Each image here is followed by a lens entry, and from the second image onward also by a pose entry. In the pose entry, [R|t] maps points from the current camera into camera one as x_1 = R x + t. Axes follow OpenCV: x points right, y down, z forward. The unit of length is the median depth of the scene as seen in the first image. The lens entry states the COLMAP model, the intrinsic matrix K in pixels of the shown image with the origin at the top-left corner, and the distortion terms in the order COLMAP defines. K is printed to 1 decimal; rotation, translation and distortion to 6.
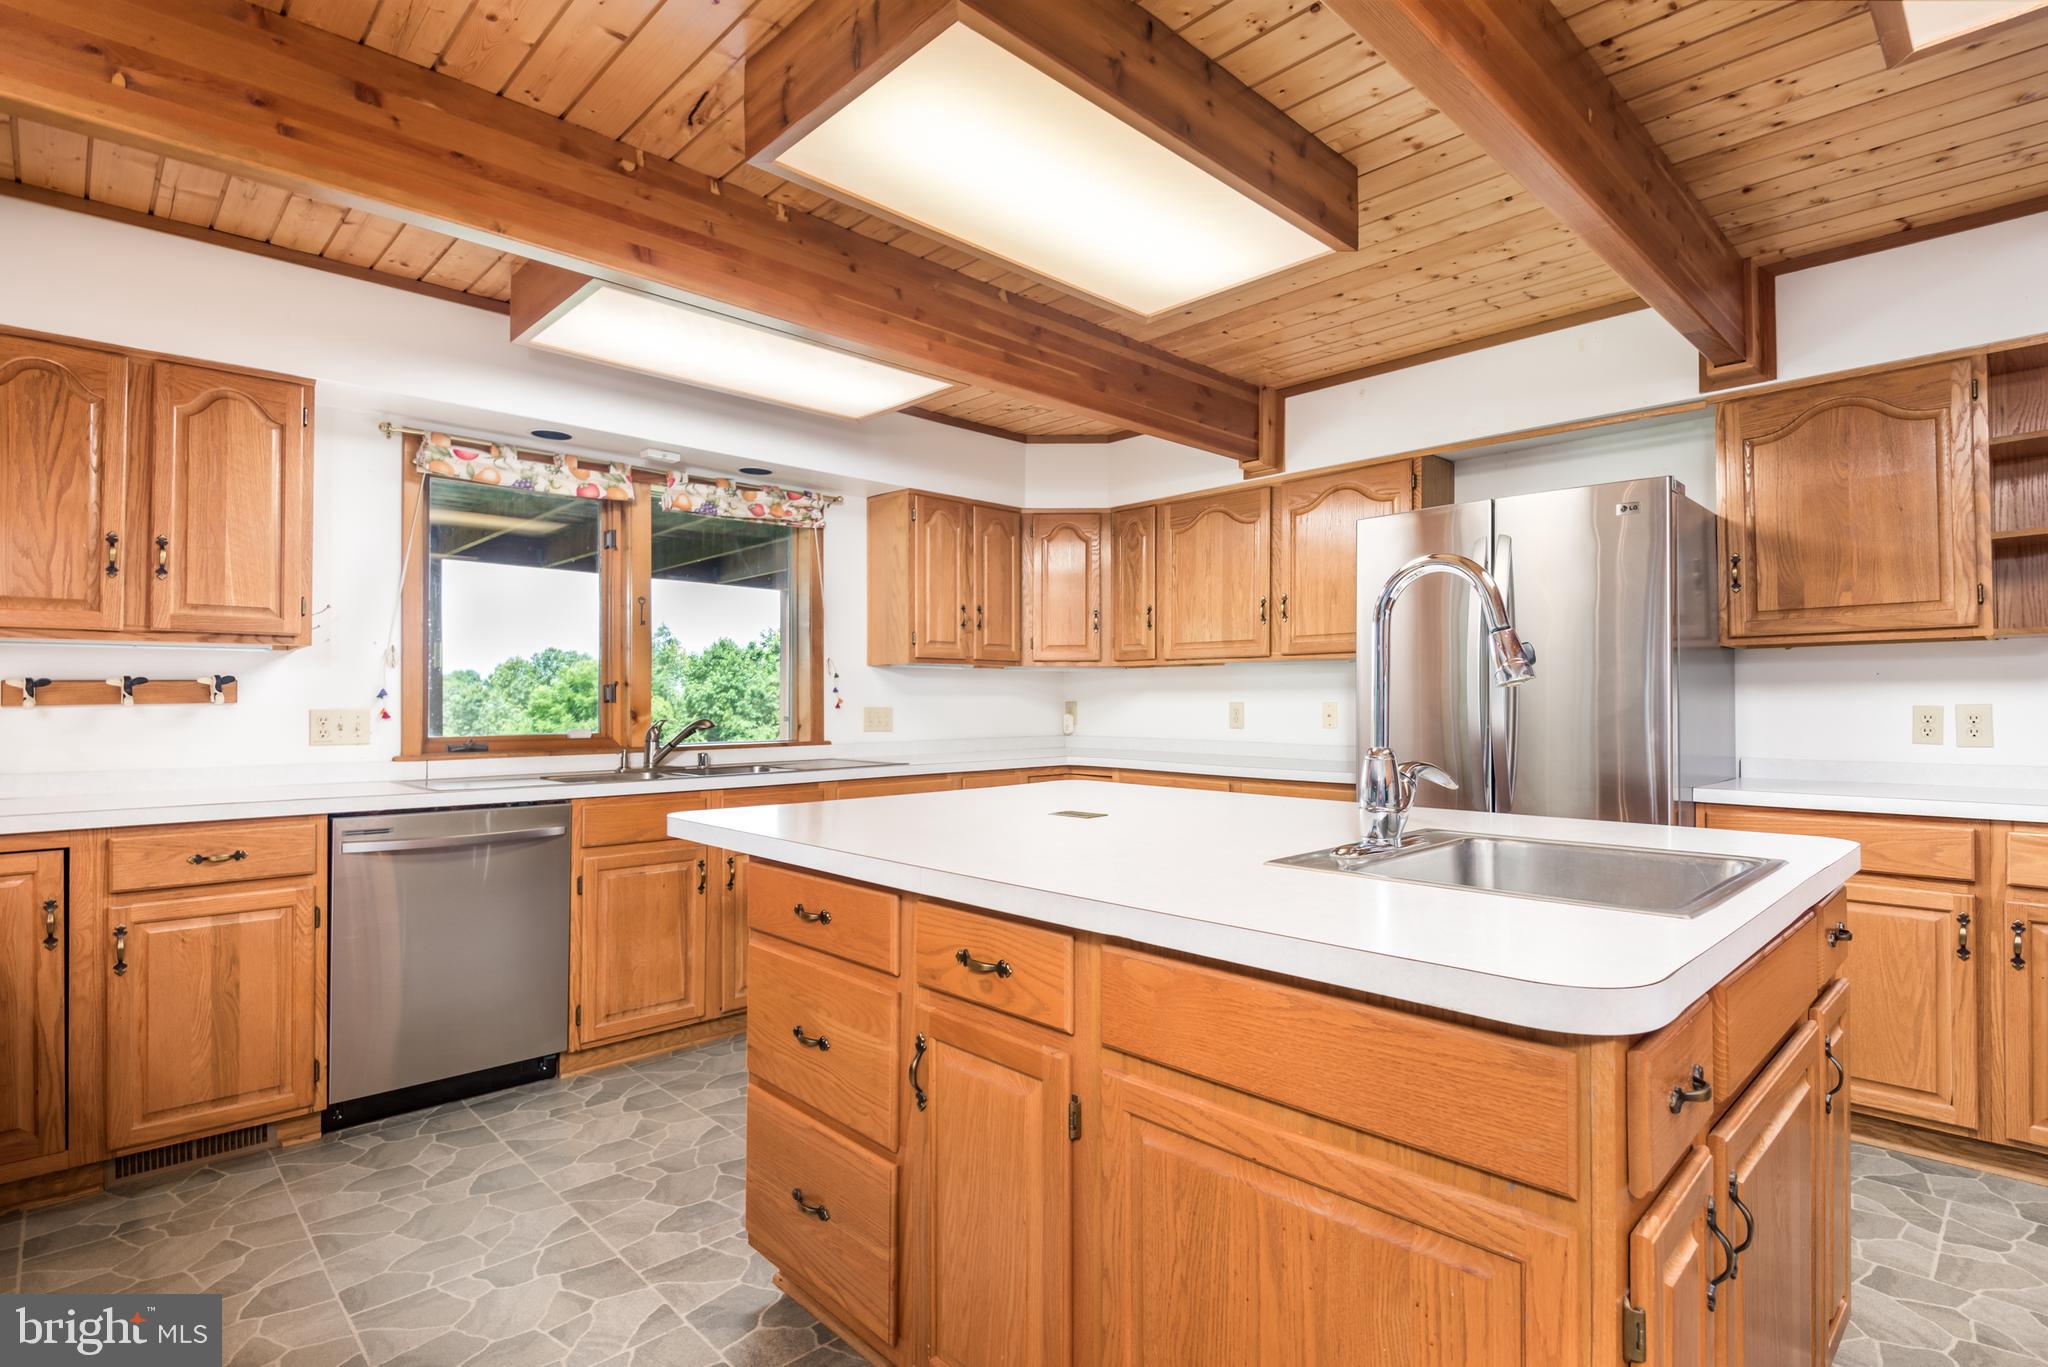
lens RADIAL K [[1005.4, 0, 1027.5], [0, 1005.4, 692.5], [0, 0, 1]] dist [0.008027, -0.012831]
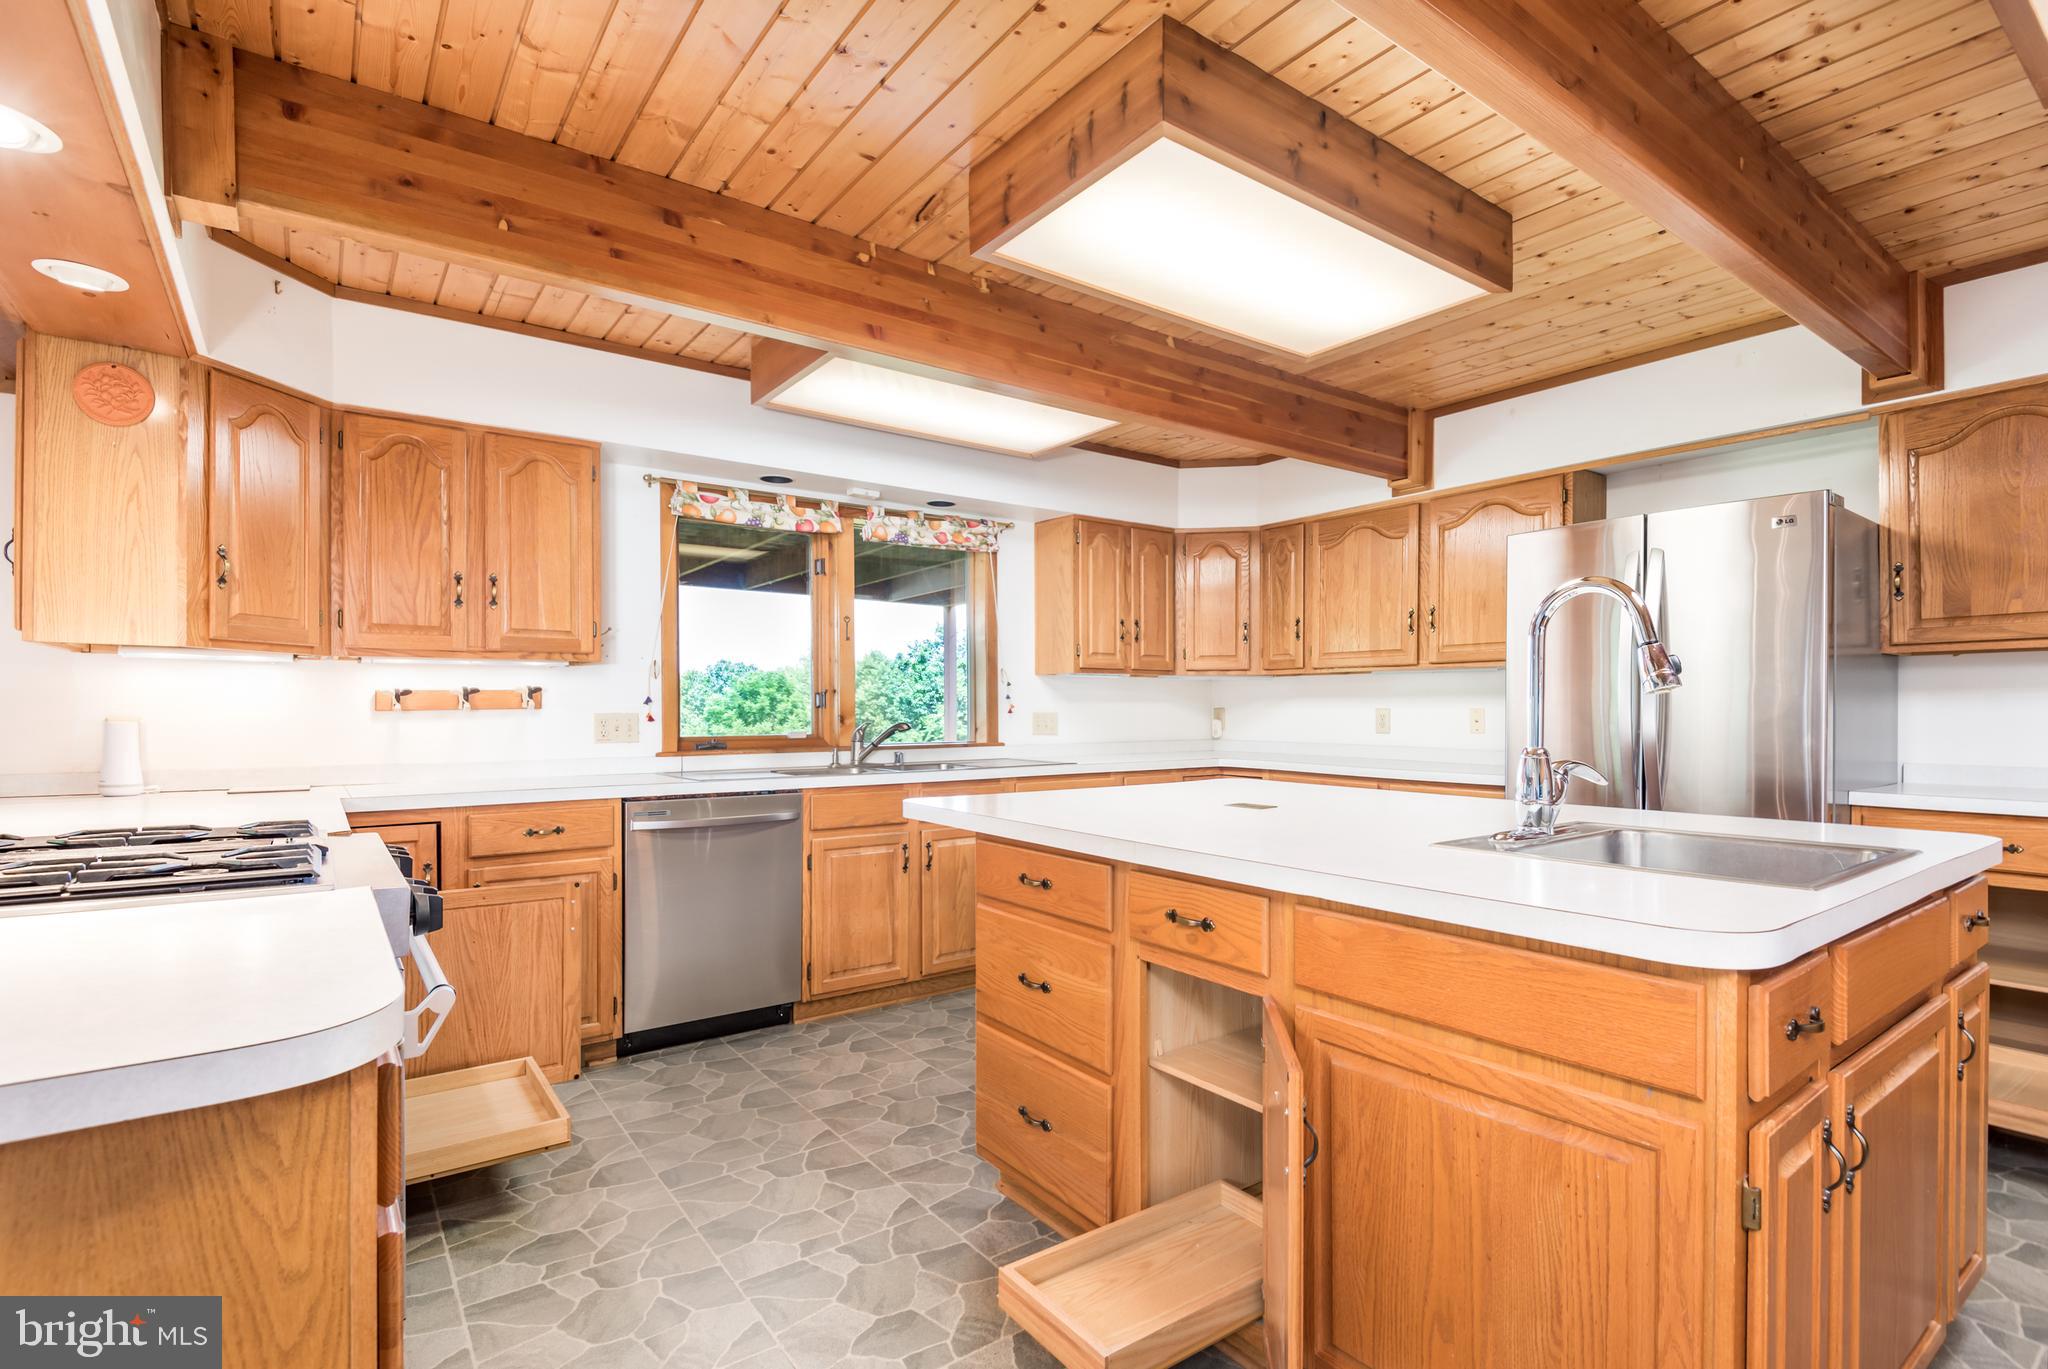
lens RADIAL K [[968.8, 0, 1024.8], [0, 968.8, 714.3], [0, 0, 1]] dist [0.007283, -0.011583]
pose [[0.990635, 0.001234, -0.136530, -0.047212], [0.000911, 0.999877, 0.015645, -0.000398], [0.136532, -0.015623, 0.990512, -0.110903]]
